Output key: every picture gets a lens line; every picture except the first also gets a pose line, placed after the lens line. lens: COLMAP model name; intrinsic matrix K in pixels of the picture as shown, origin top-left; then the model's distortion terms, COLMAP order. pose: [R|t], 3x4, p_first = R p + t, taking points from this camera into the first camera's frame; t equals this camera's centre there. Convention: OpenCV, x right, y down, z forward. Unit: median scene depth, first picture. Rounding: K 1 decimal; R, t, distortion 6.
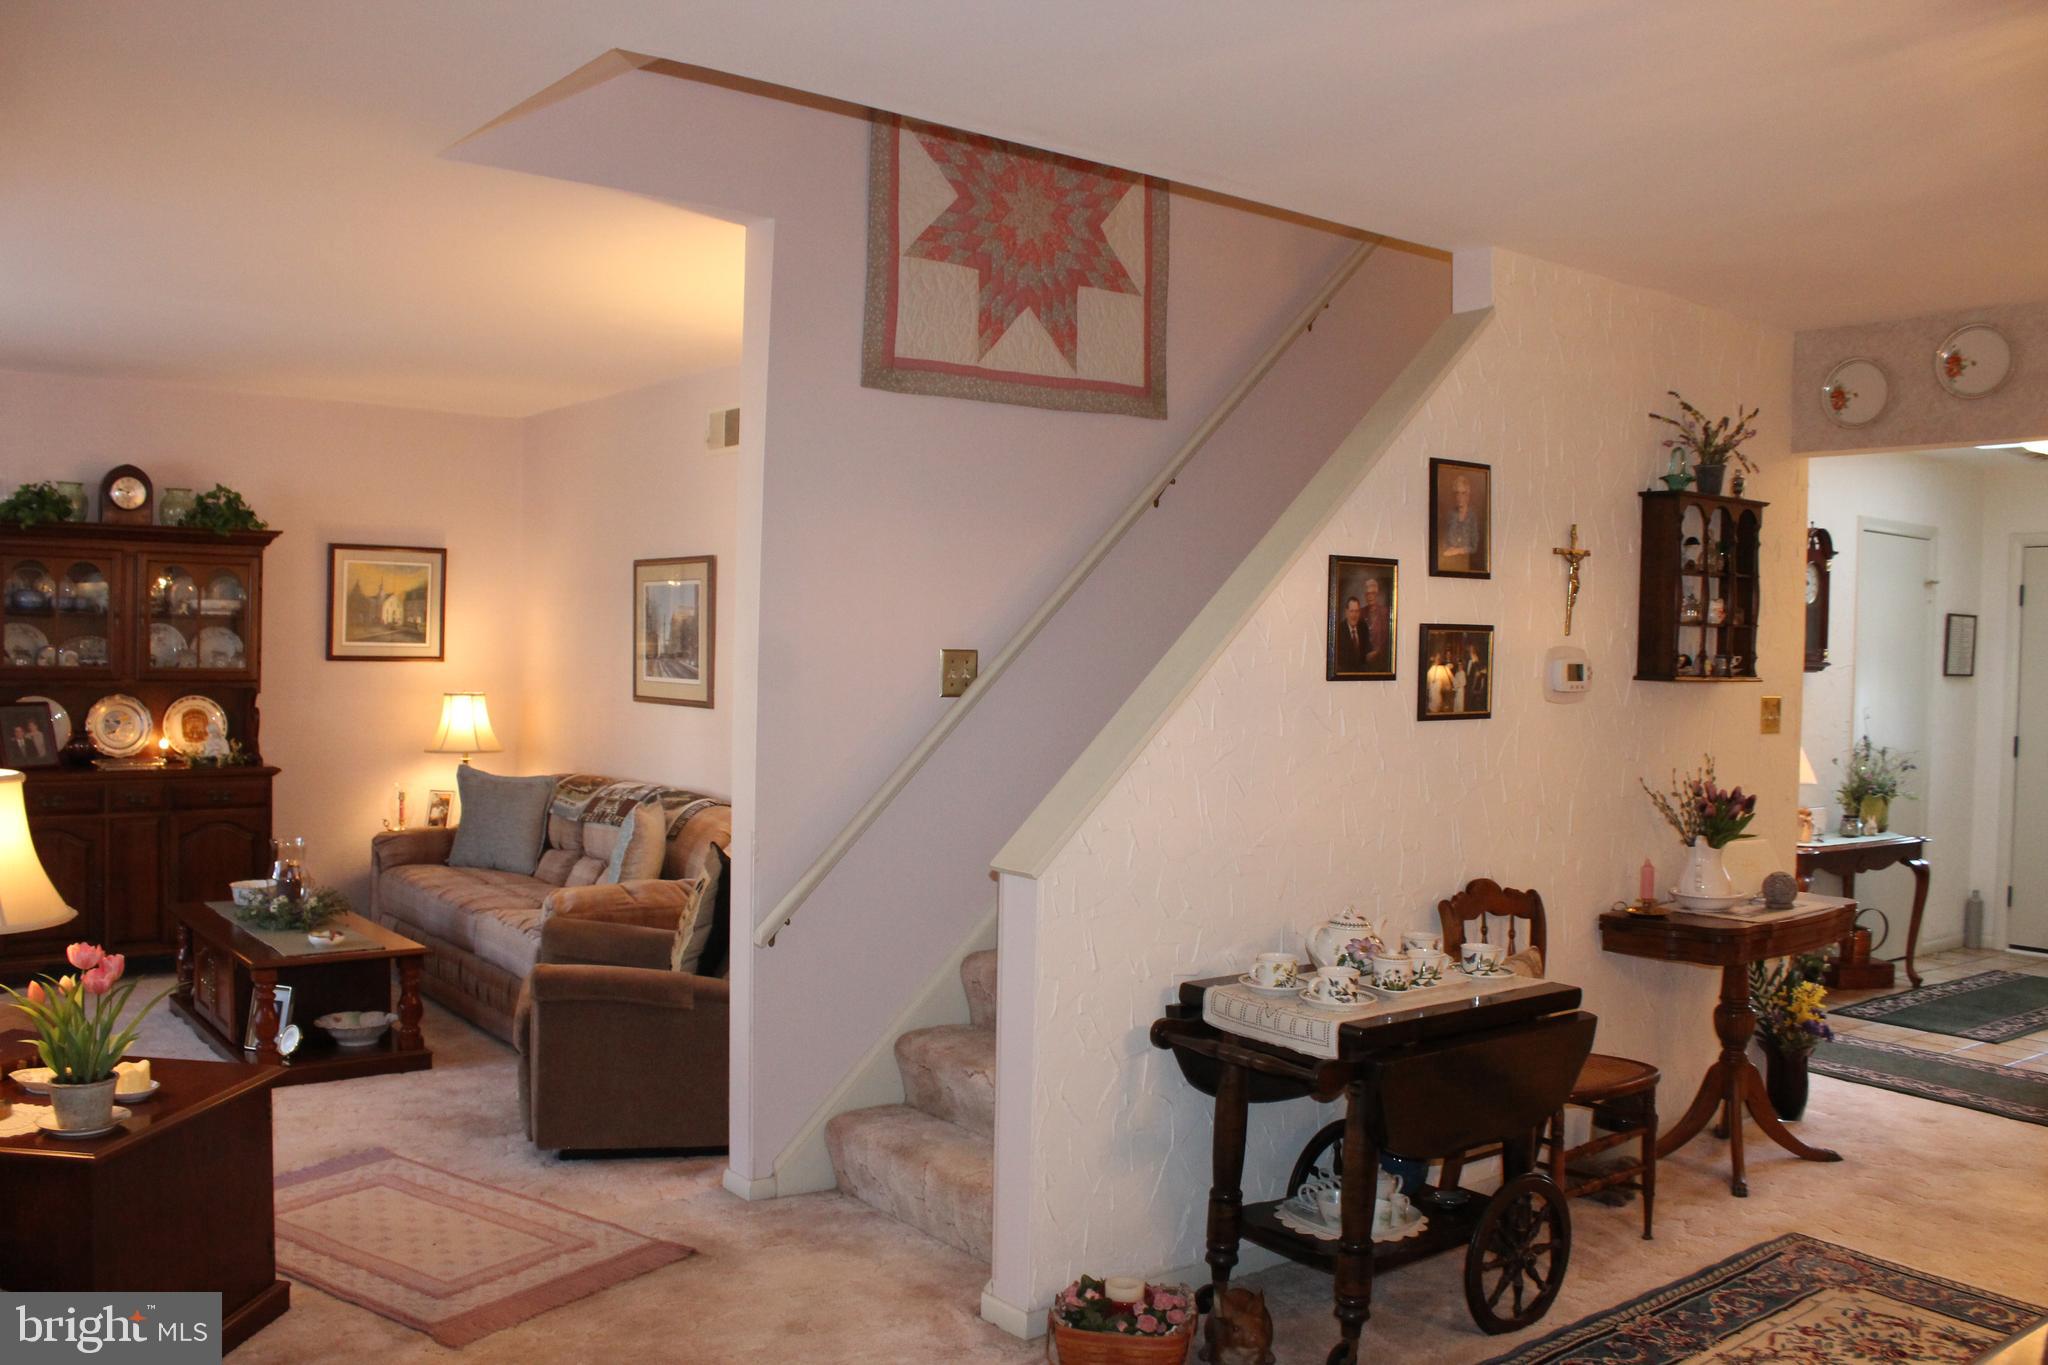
lens RADIAL K [[1688.0, 0, 1009.1], [0, 1688.0, 687.2], [0, 0, 1]] dist [-0.157409, 0.132208]
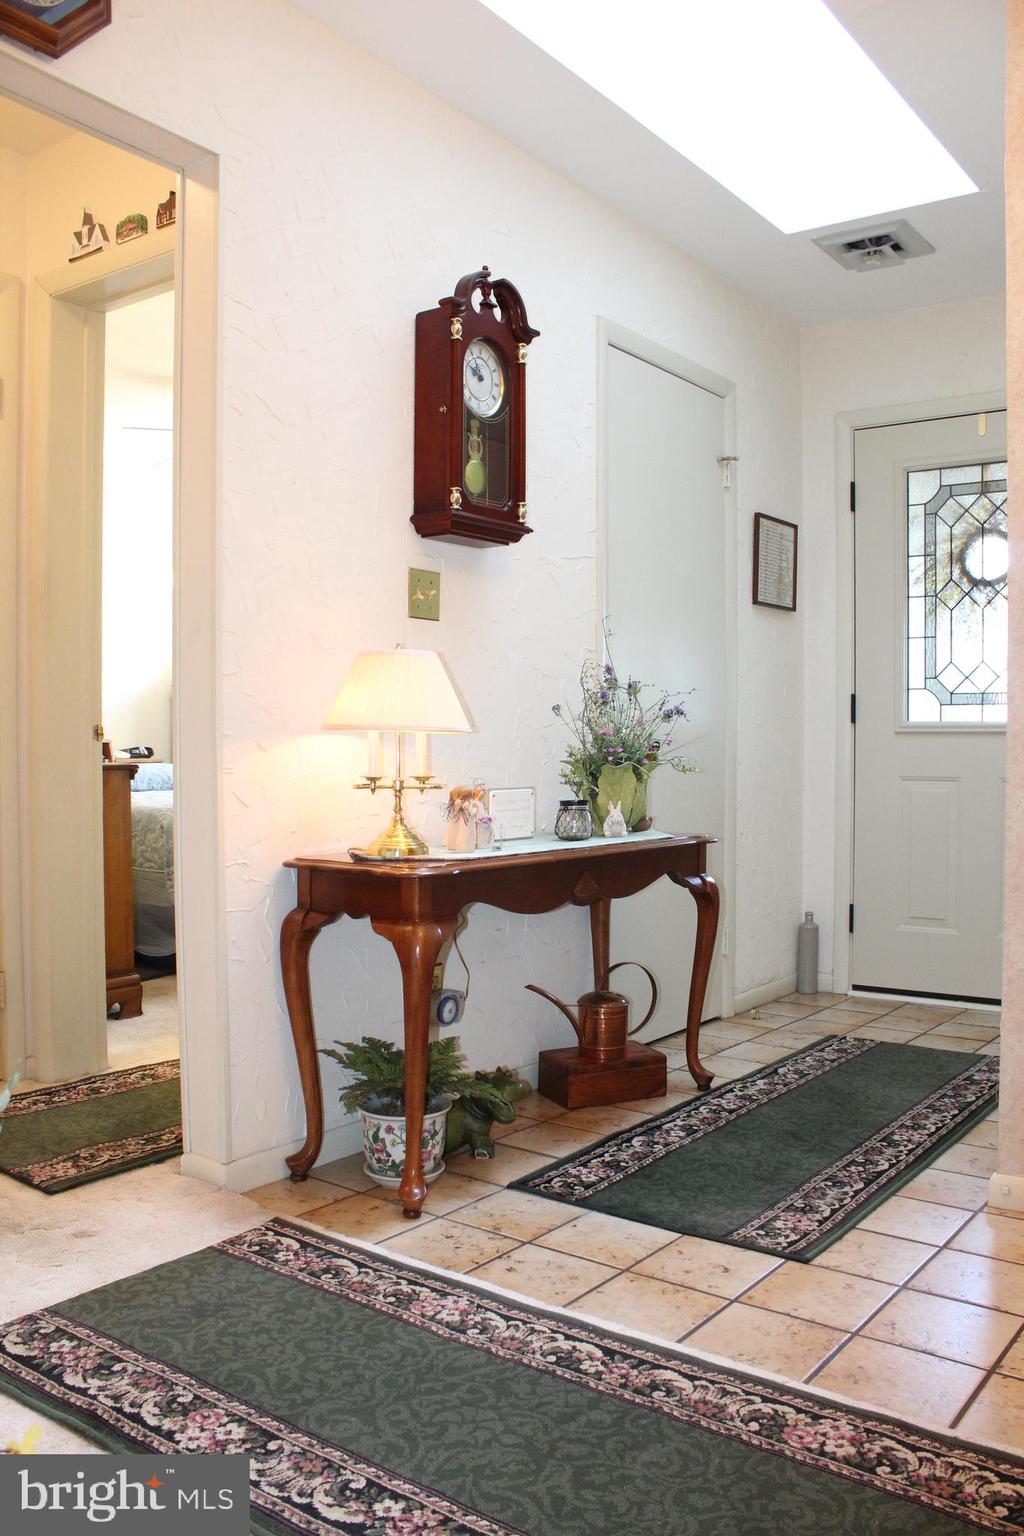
lens RADIAL K [[1266.0, 0, 521.9], [0, 1266.0, 766.4], [0, 0, 1]] dist [-0.157409, 0.132208]
pose [[0.959362, -0.027107, 0.280873, 0.368256], [0.027342, 0.999621, 0.003084, 0.063644], [-0.280850, 0.004721, 0.959740, 0.576978]]
